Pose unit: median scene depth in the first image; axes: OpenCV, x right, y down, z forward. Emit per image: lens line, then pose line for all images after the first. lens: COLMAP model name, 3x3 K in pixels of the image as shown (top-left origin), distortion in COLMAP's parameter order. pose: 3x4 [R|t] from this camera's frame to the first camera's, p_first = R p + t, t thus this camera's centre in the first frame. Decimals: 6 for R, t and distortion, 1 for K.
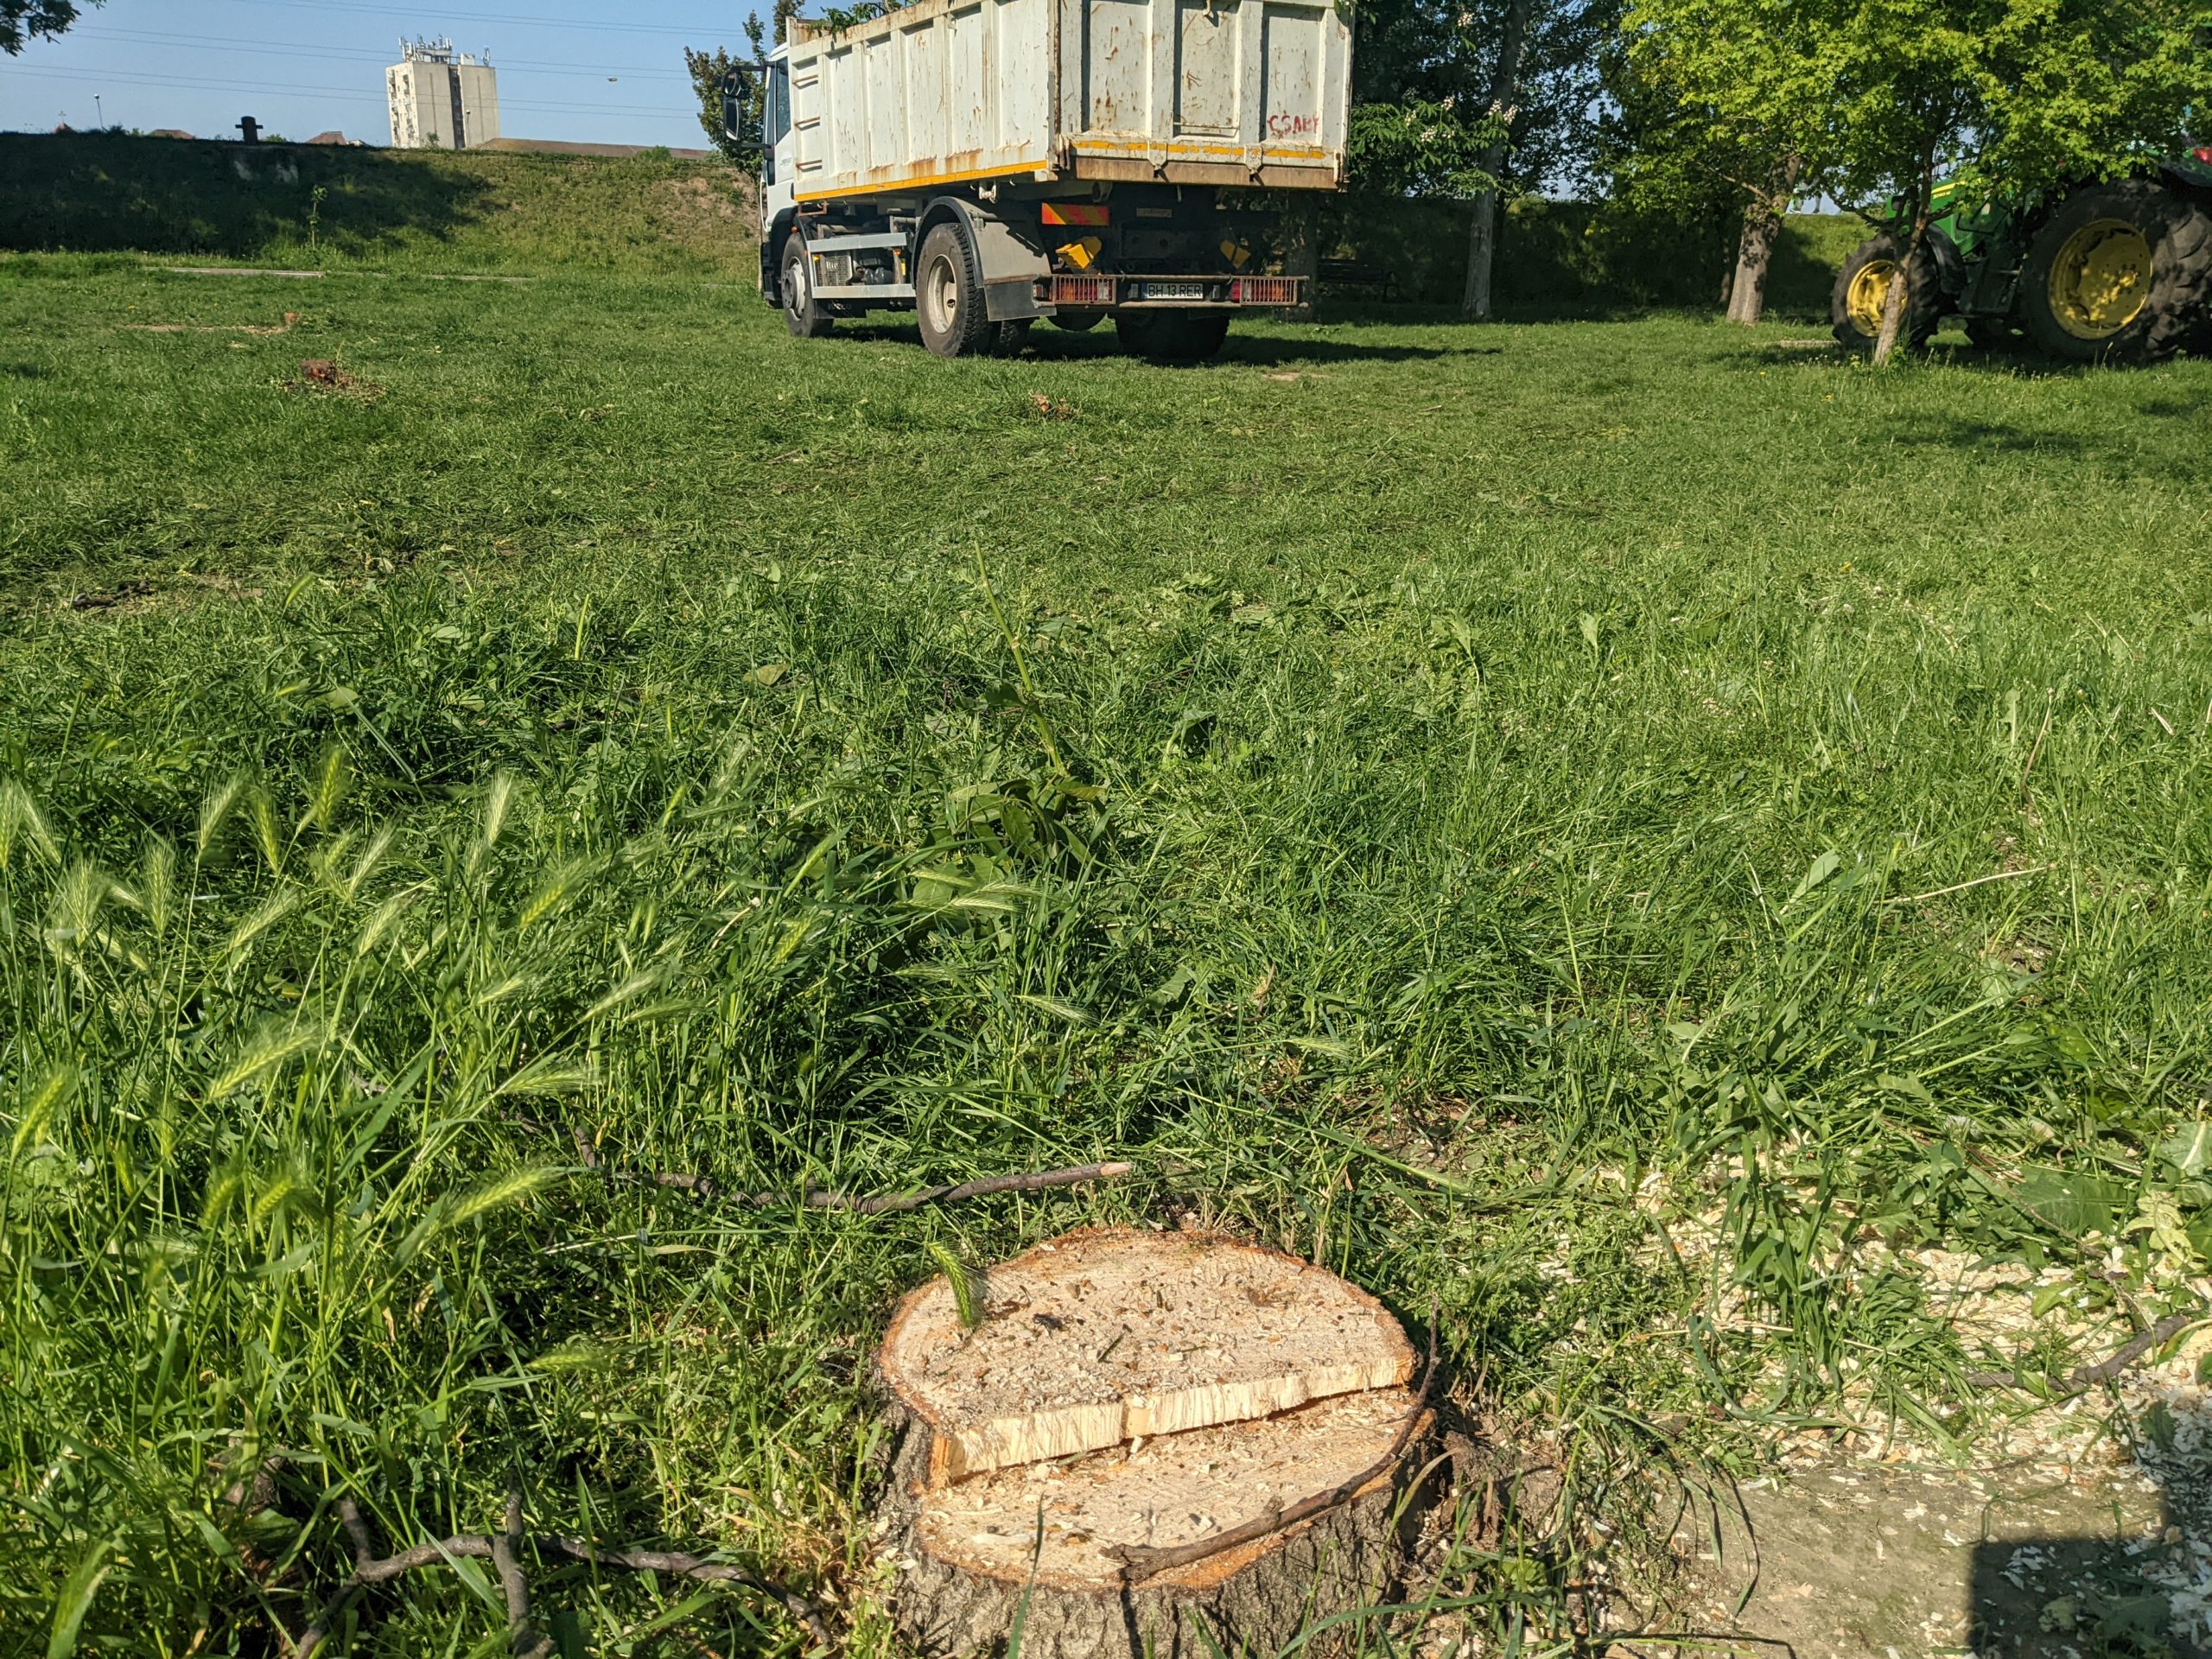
lens RADIAL K [[1825.8, 0, 1106.0], [0, 1825.8, 829.5], [0, 0, 1]] dist [0.057970, -0.108730]
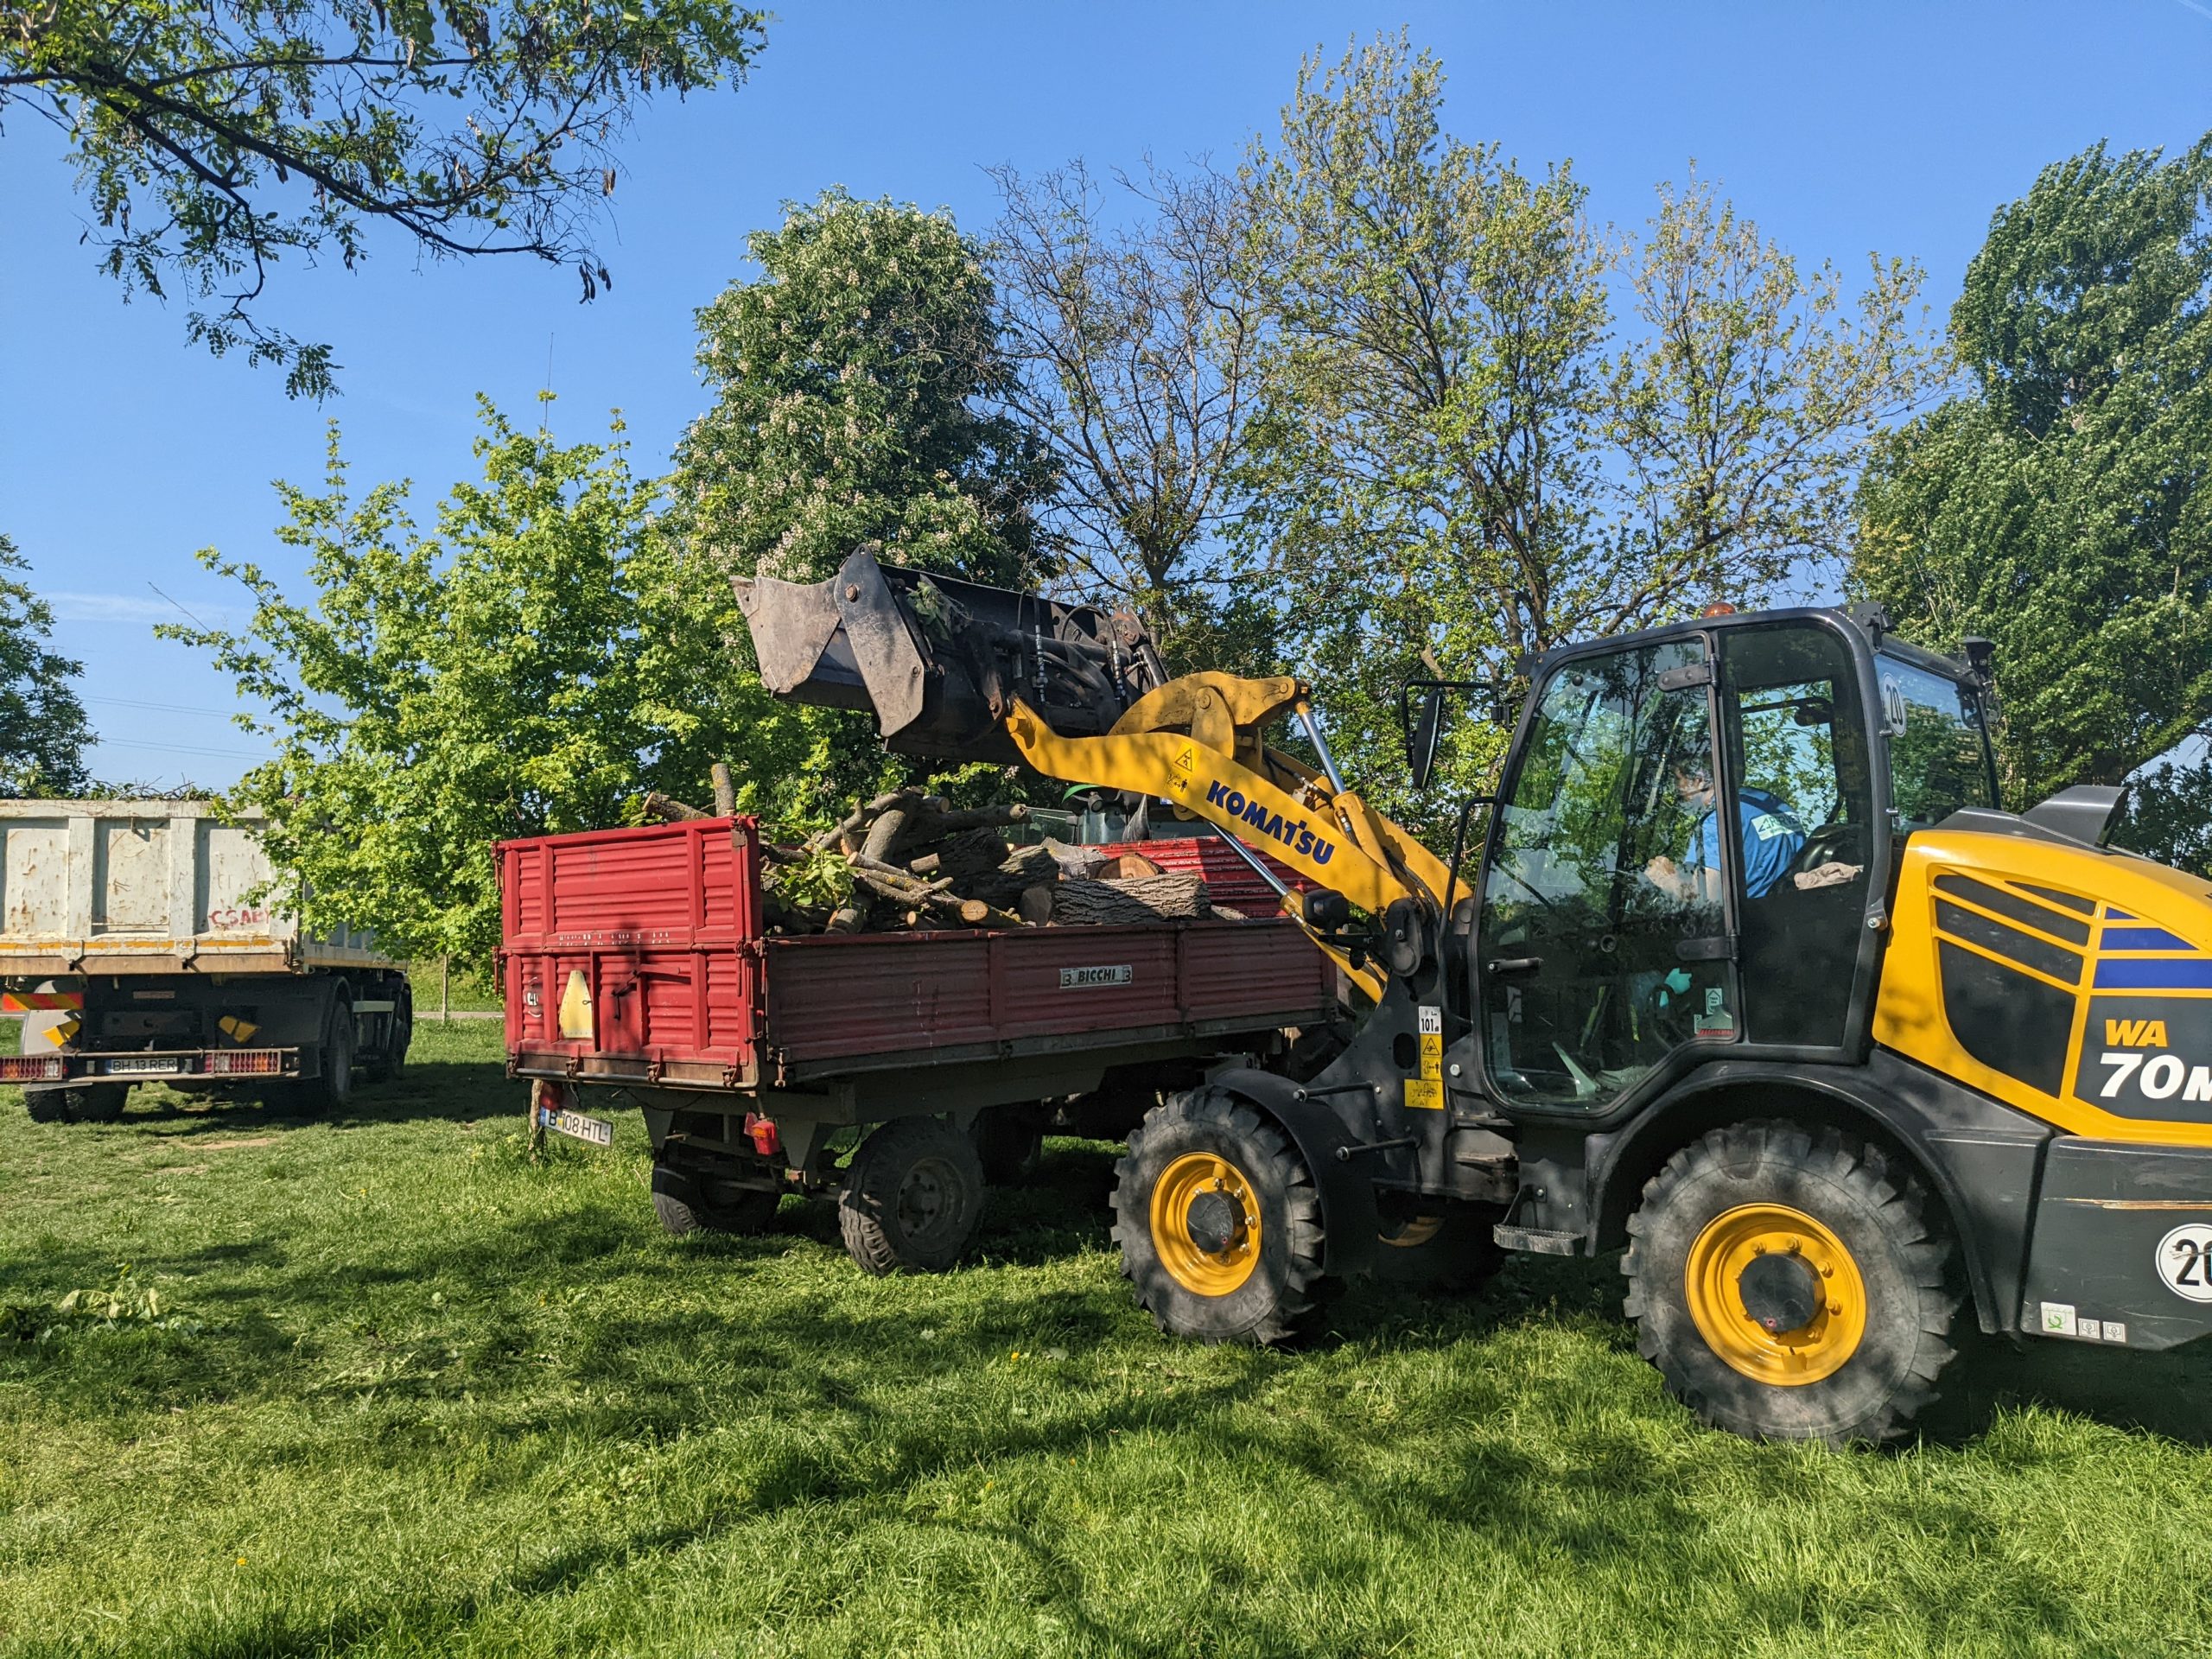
lens RADIAL K [[1726.7, 0, 1106.0], [0, 1726.7, 829.5], [0, 0, 1]] dist [0.077606, -0.098184]
pose [[0.967046, -0.036633, -0.251953, 0.798084], [-0.055523, 0.935433, -0.349117, -0.087427], [0.248474, 0.351601, 0.902573, 0.148420]]
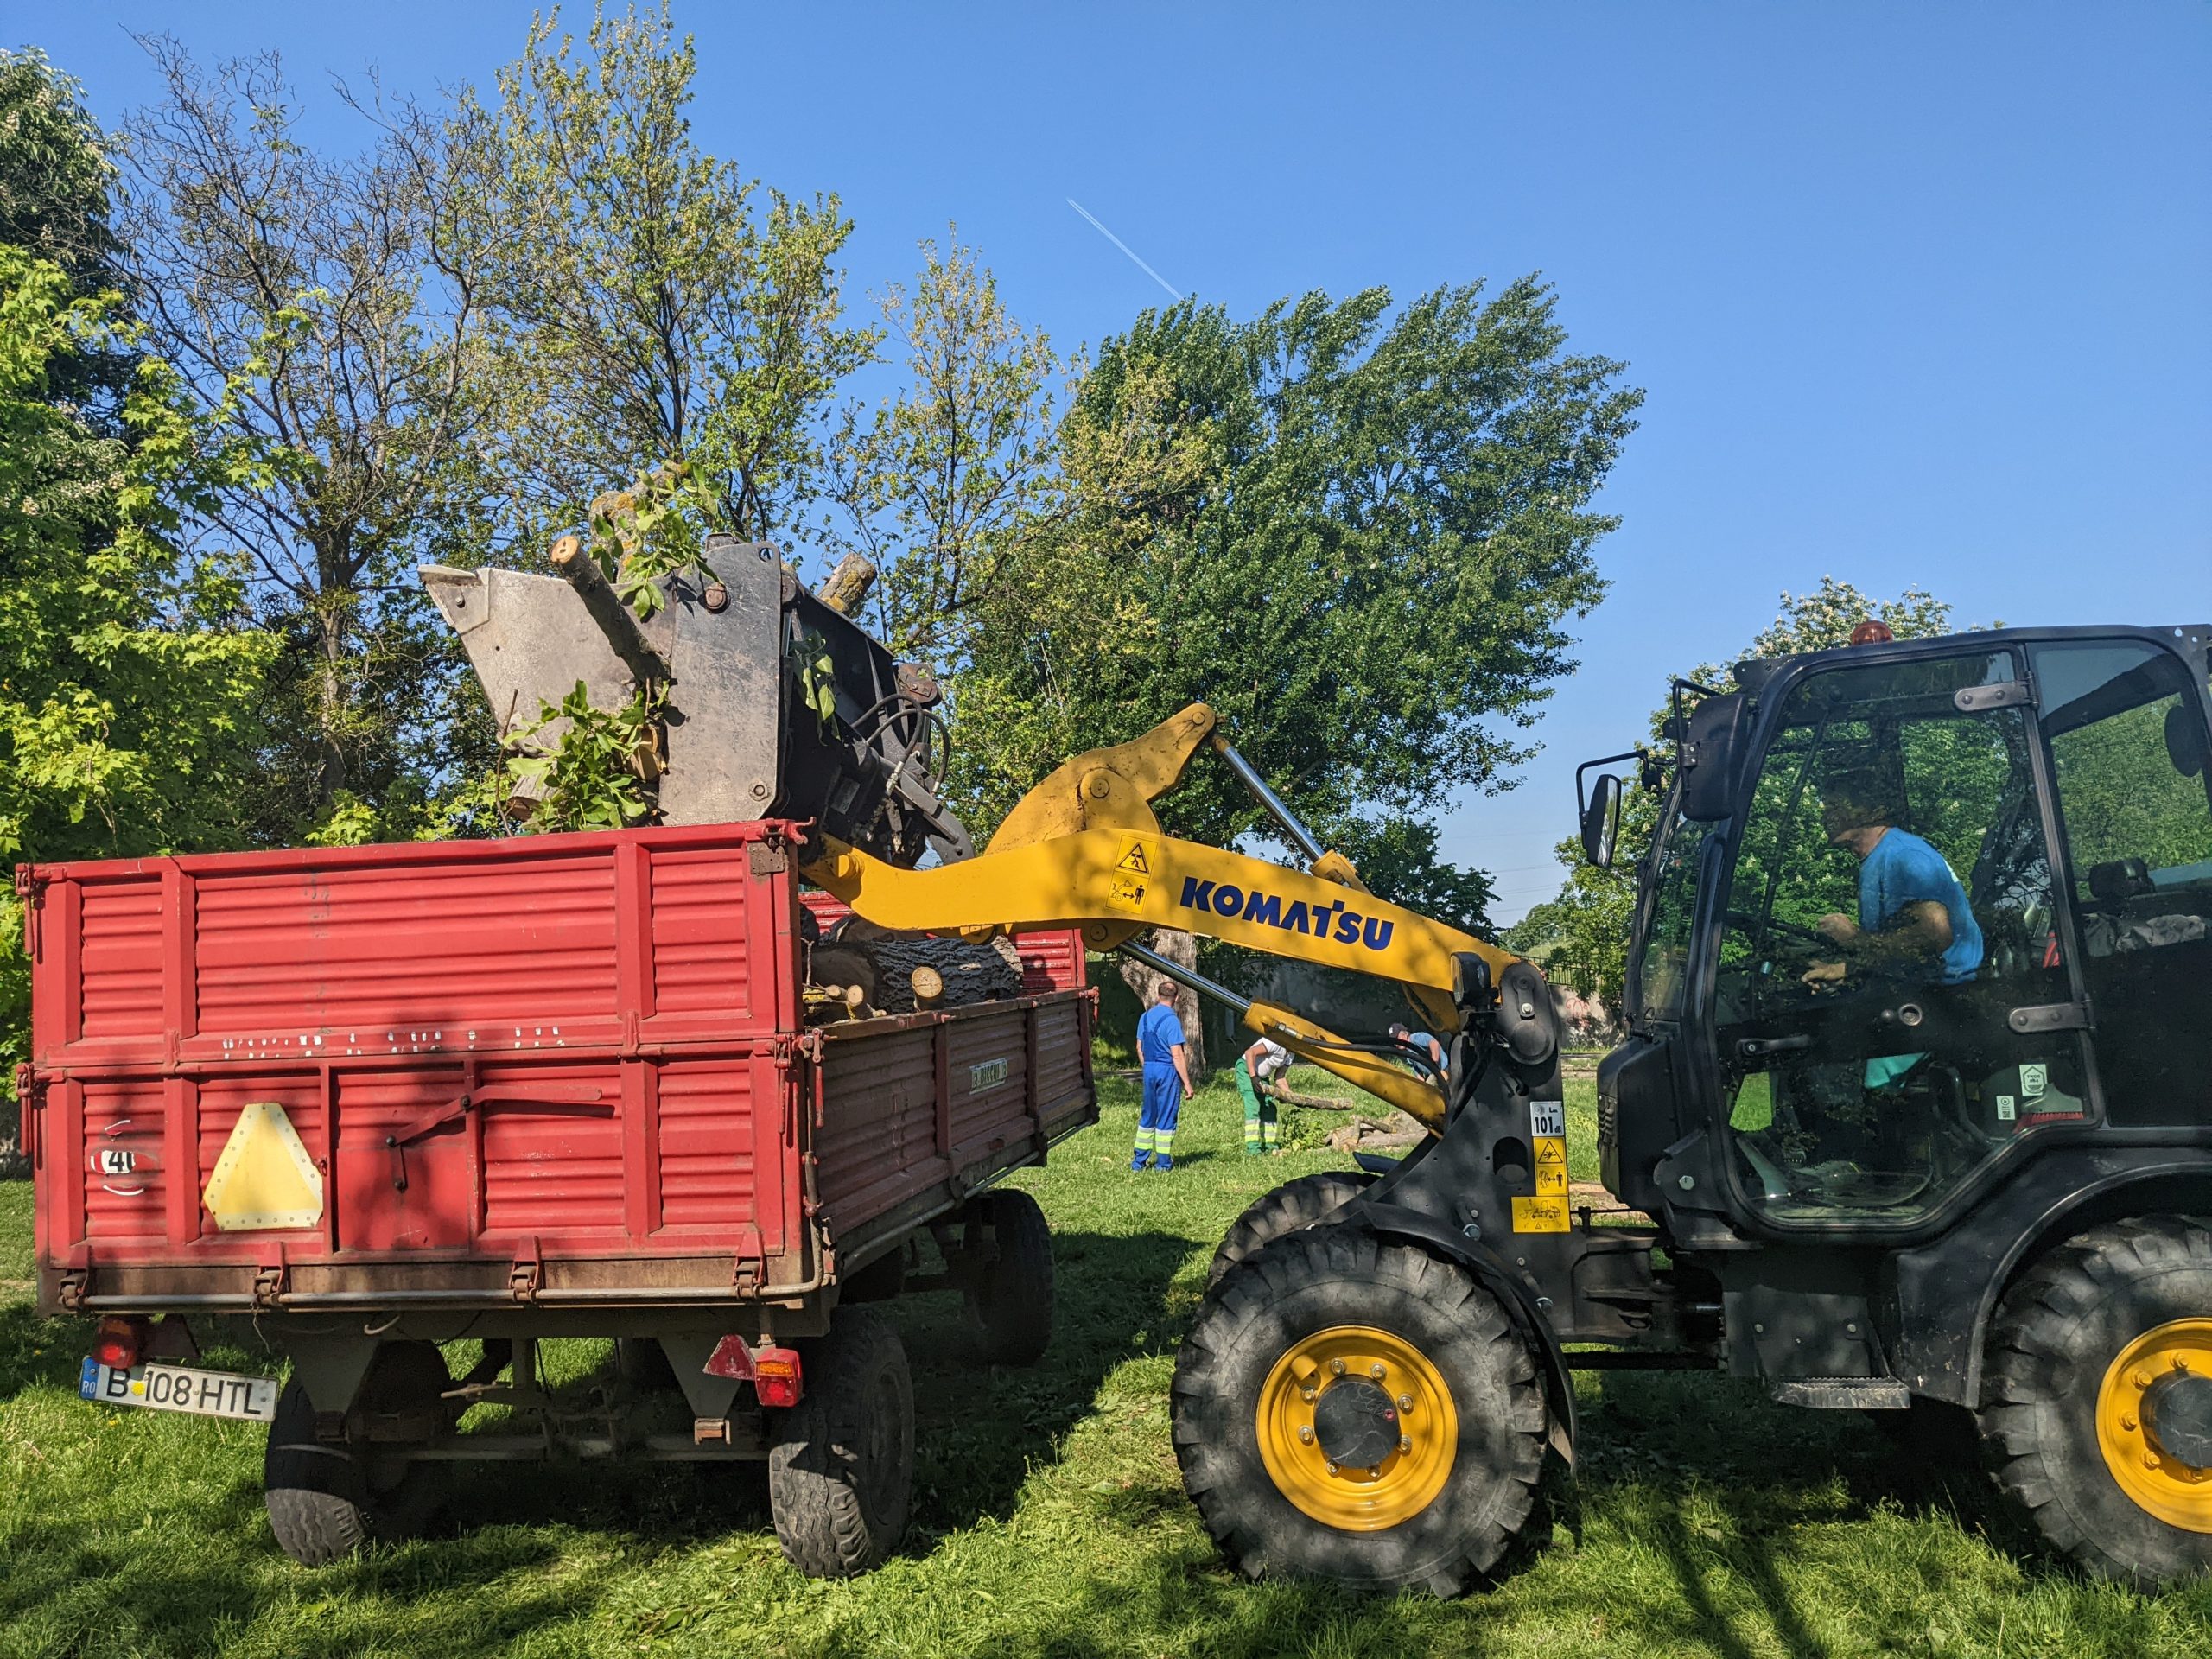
lens RADIAL K [[1743.9, 0, 1081.8], [0, 1743.9, 821.5], [0, 0, 1]] dist [0.043194, -0.070361]
pose [[0.947511, -0.010143, 0.319562, 0.528364], [0.134499, 0.919401, -0.369612, -0.143998], [-0.290057, 0.393192, 0.872506, 0.300198]]
